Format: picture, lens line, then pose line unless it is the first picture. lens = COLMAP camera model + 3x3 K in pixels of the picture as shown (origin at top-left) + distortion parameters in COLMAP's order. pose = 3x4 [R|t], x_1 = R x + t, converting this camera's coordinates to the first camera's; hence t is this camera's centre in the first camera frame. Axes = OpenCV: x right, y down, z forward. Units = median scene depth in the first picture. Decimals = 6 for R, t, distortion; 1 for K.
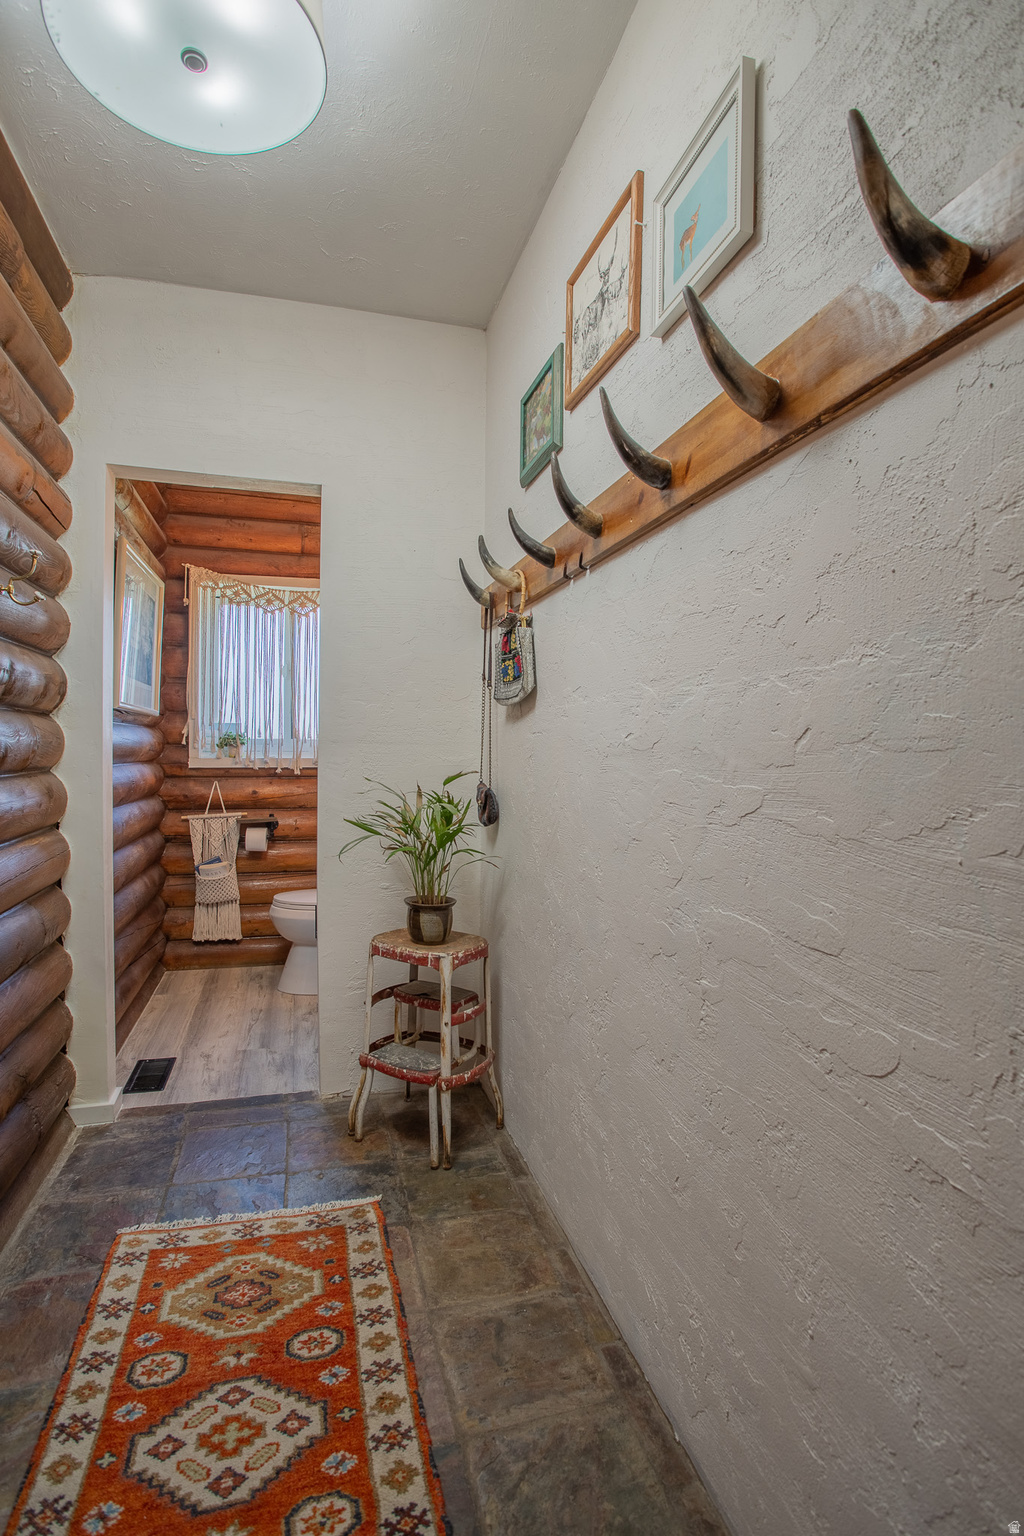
lens RADIAL K [[755.6, 0, 512.0], [0, 755.6, 768.0], [0, 0, 1]] dist [-0.064569, 0.029335]
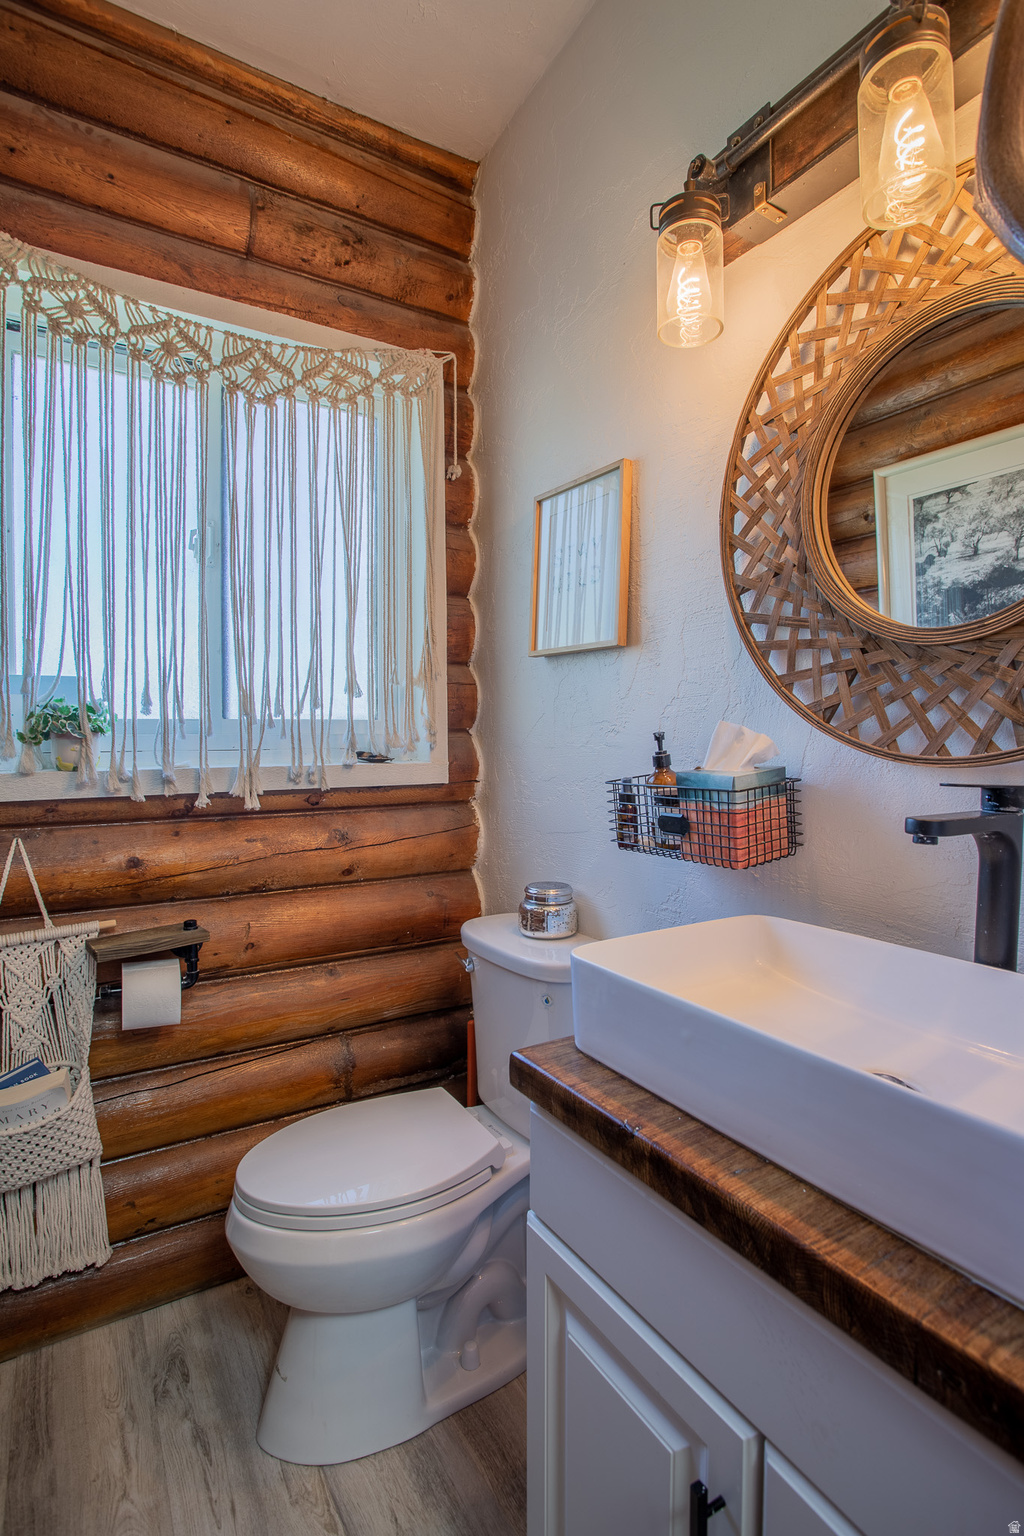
lens RADIAL K [[755.6, 0, 512.0], [0, 755.6, 768.0], [0, 0, 1]] dist [-0.064569, 0.029335]
pose [[0.961809, -0.027680, 0.272319, -0.263469], [0.027864, 0.999607, 0.003195, -0.010281], [-0.272300, 0.004515, 0.962202, 0.597501]]
